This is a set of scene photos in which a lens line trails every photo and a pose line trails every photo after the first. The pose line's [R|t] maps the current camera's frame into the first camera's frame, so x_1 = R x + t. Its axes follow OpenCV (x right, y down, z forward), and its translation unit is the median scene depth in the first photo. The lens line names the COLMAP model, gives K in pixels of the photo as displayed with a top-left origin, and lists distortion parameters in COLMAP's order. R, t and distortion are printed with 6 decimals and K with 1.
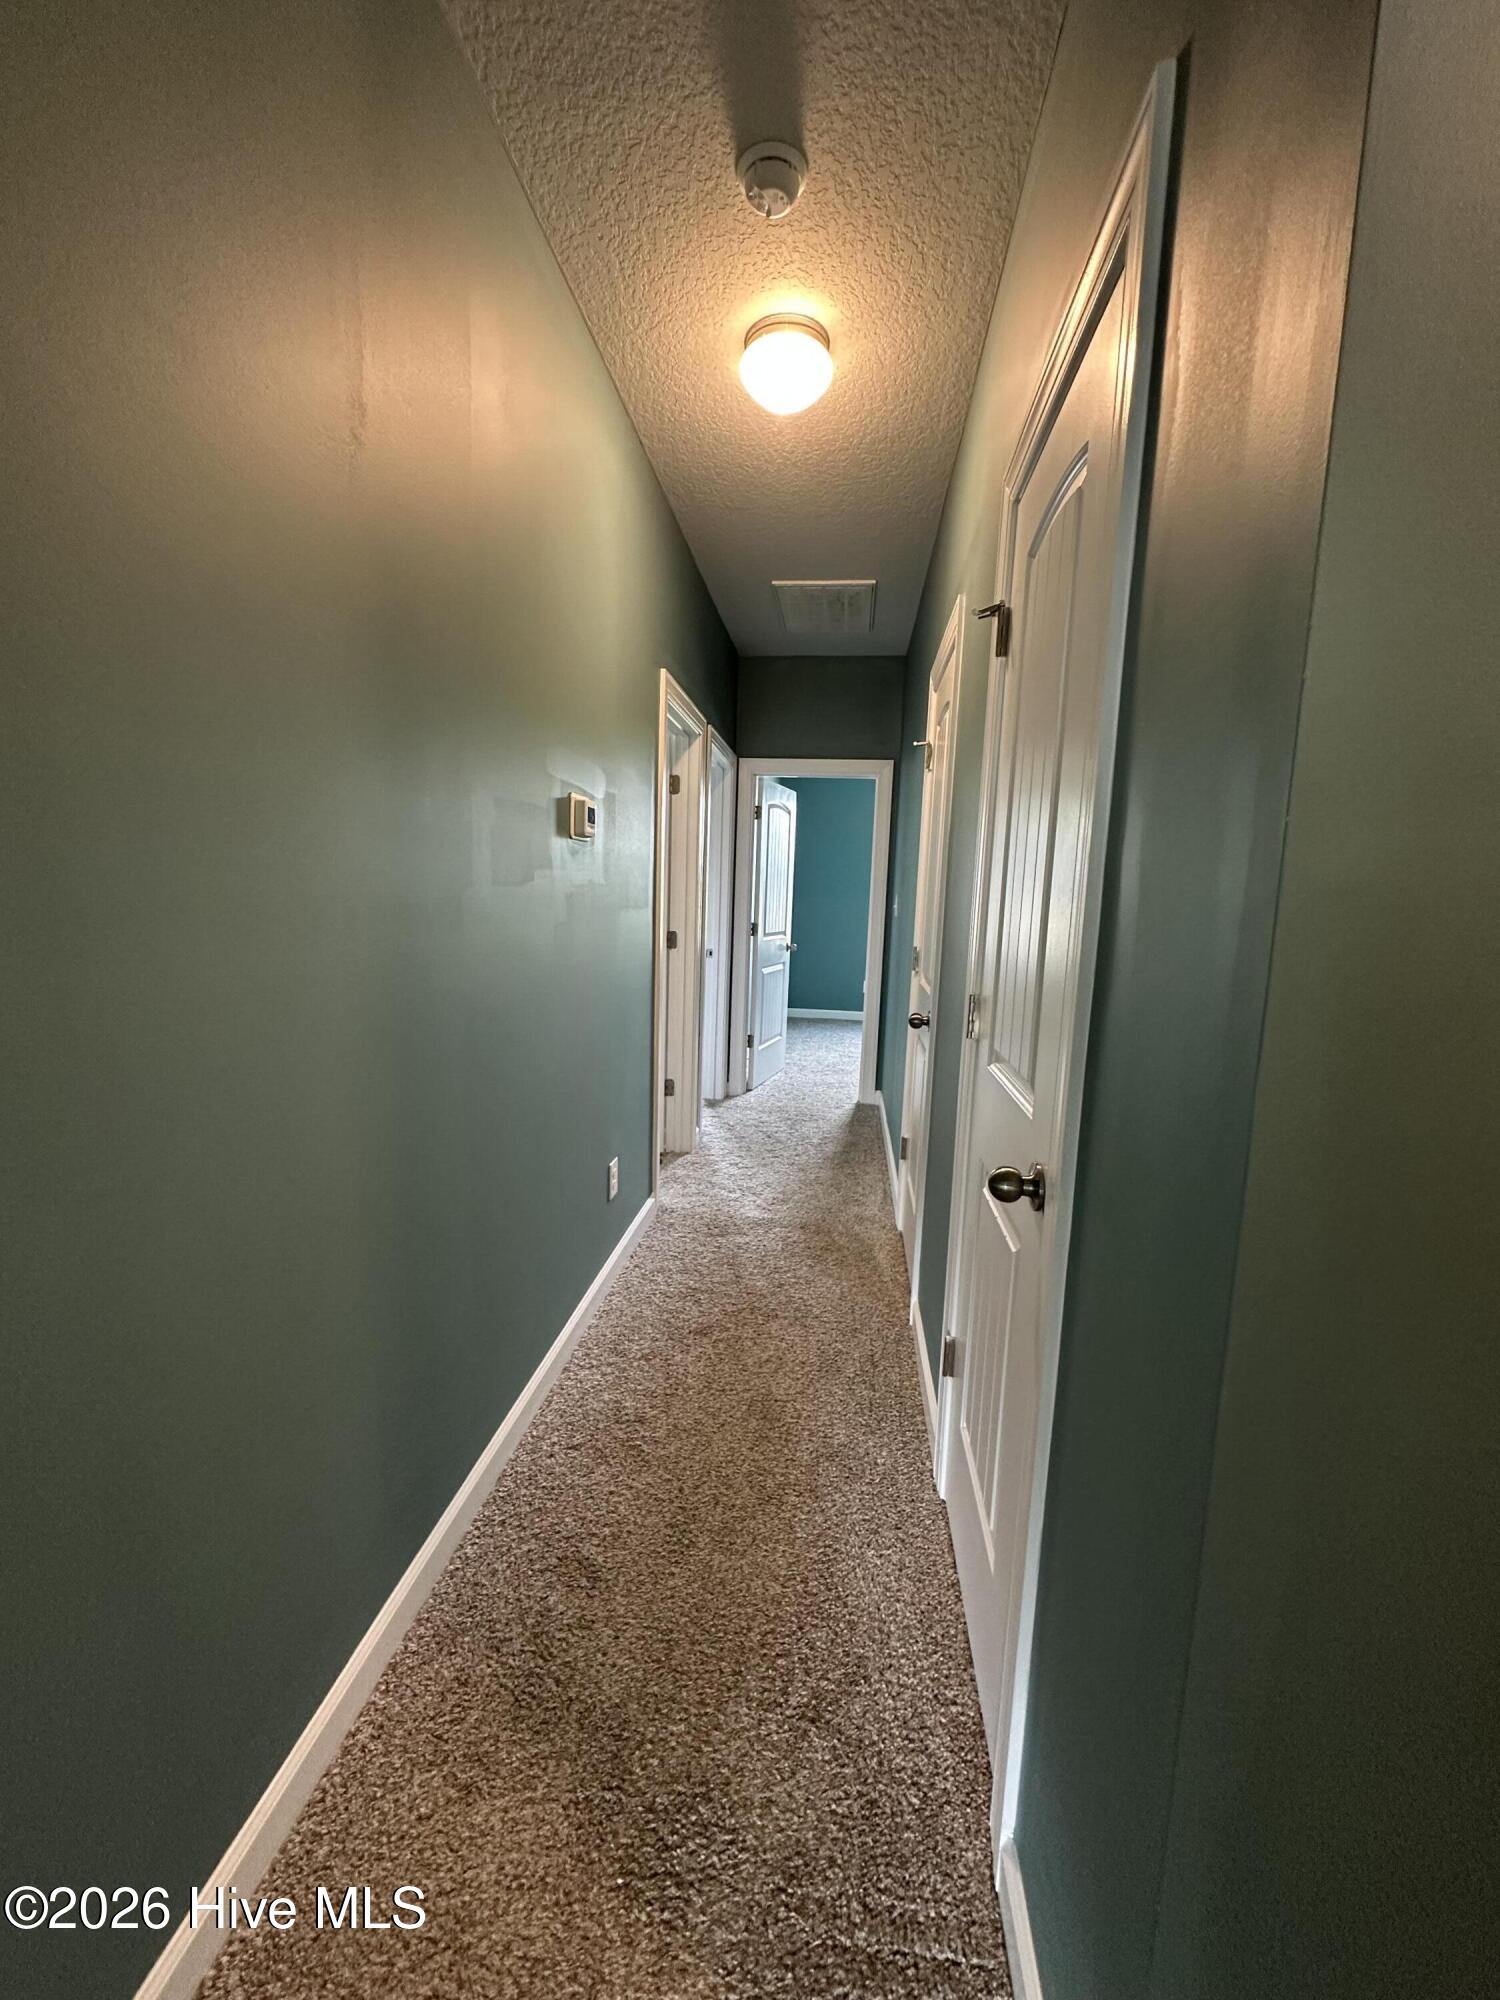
lens RADIAL K [[793.5, 0, 748.9], [0, 793.5, 1006.6], [0, 0, 1]] dist [-0.002654, 0.000543]
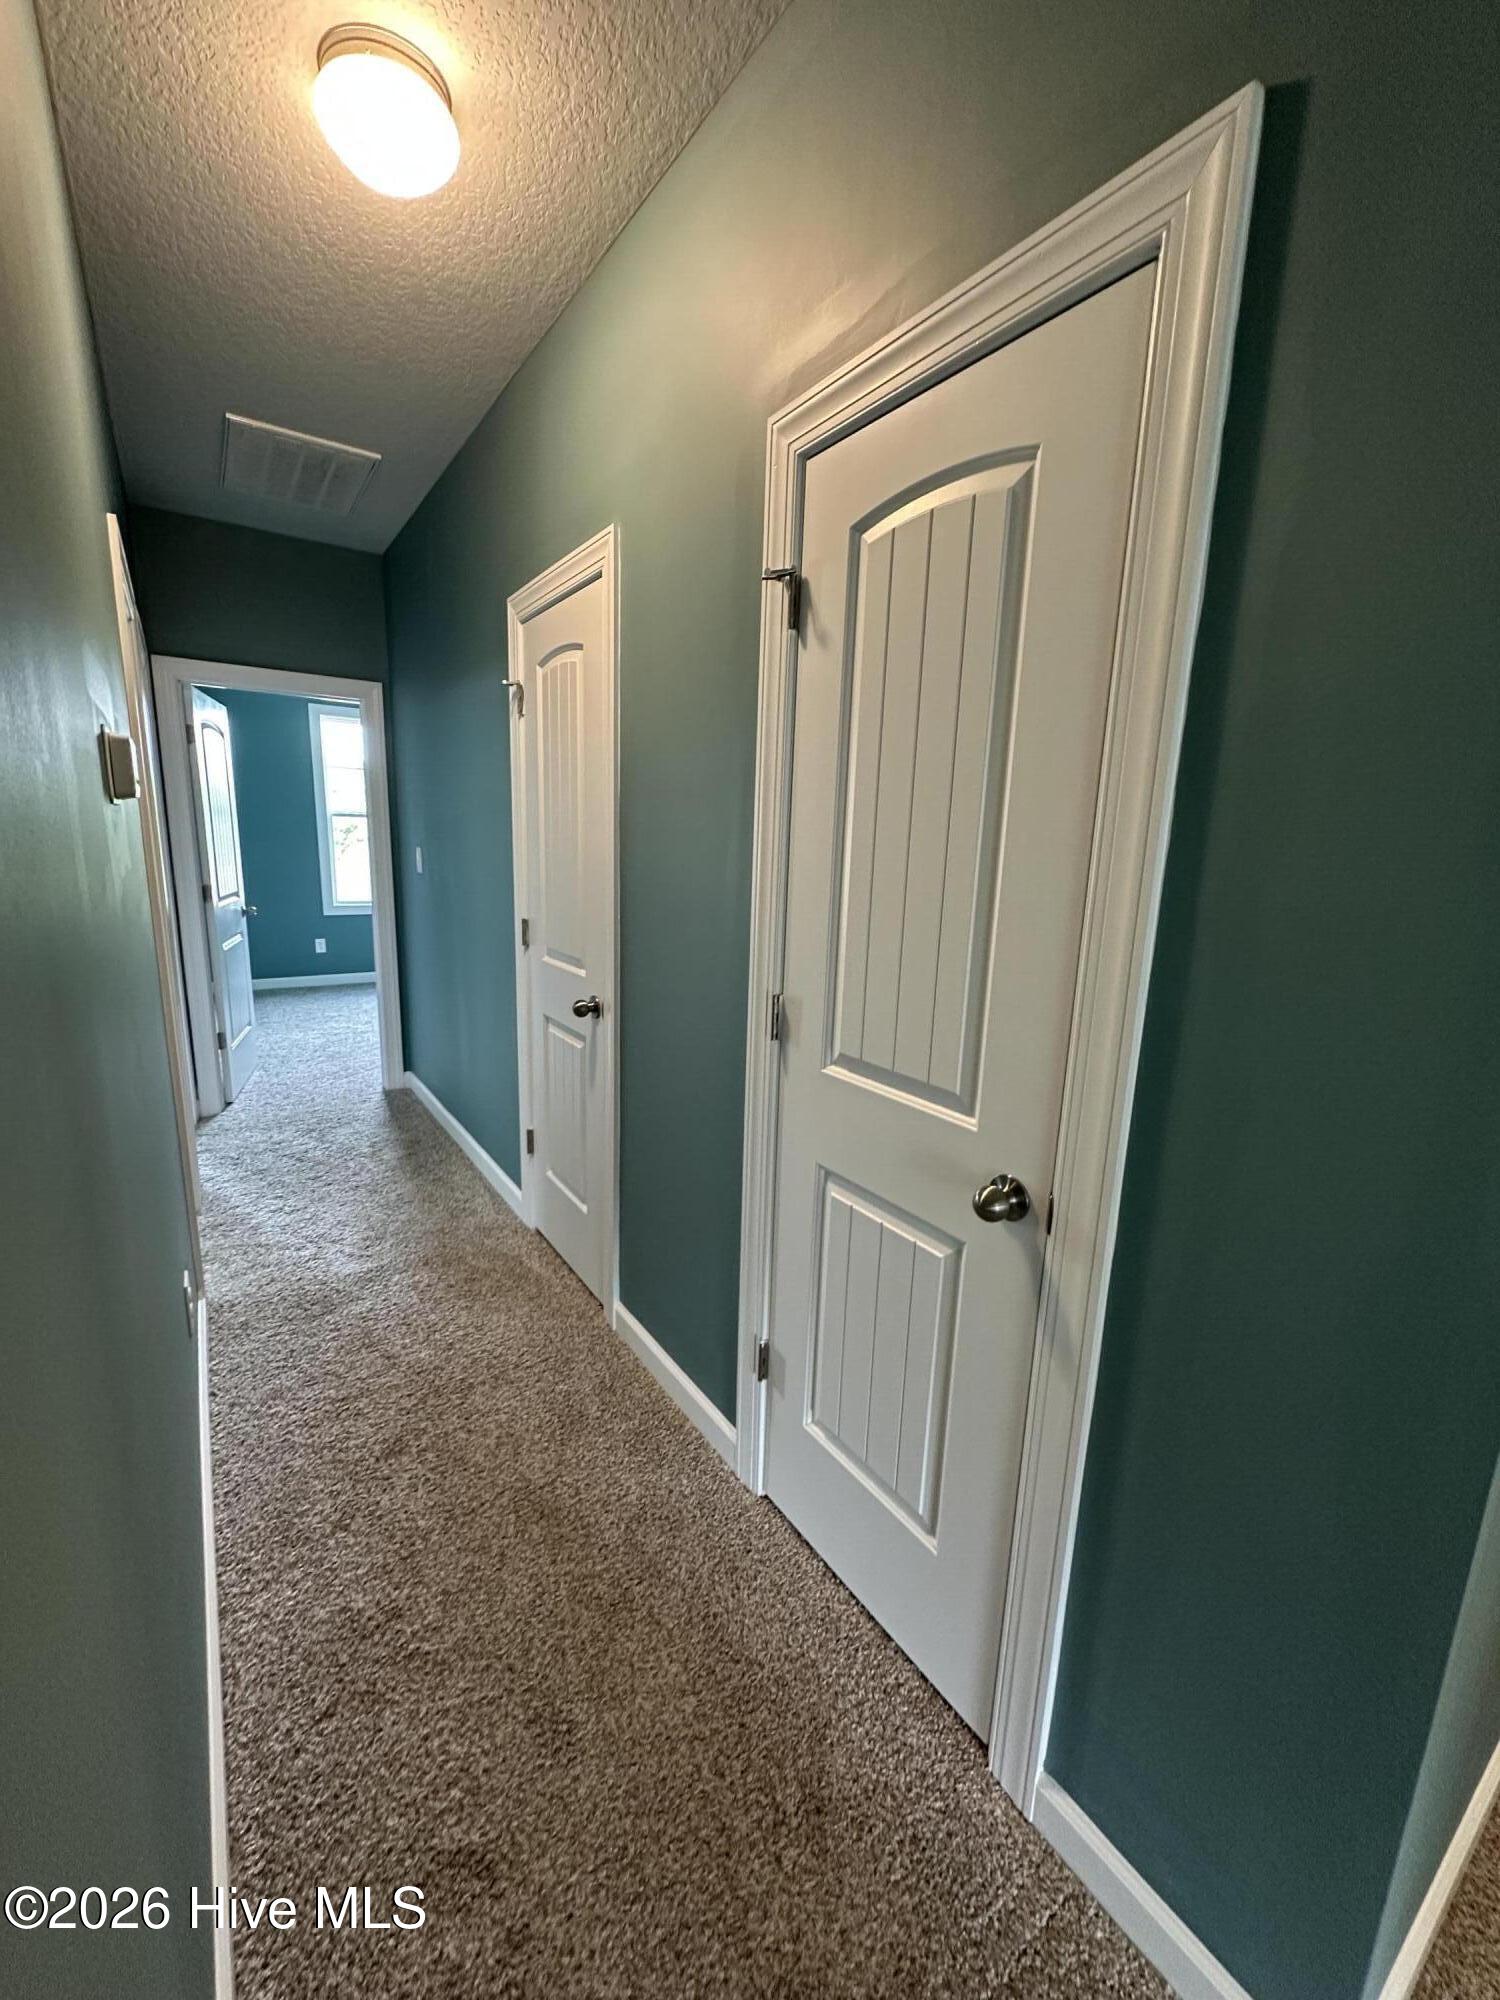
lens RADIAL K [[793.5, 0, 761.1], [0, 793.5, 1006.8], [0, 0, 1]] dist [-0.002654, 0.000543]
pose [[0.747215, -0.145695, 0.648415, -0.227360], [0.089380, 0.988840, 0.119188, -0.076039], [-0.658544, -0.031104, 0.751899, 0.198191]]
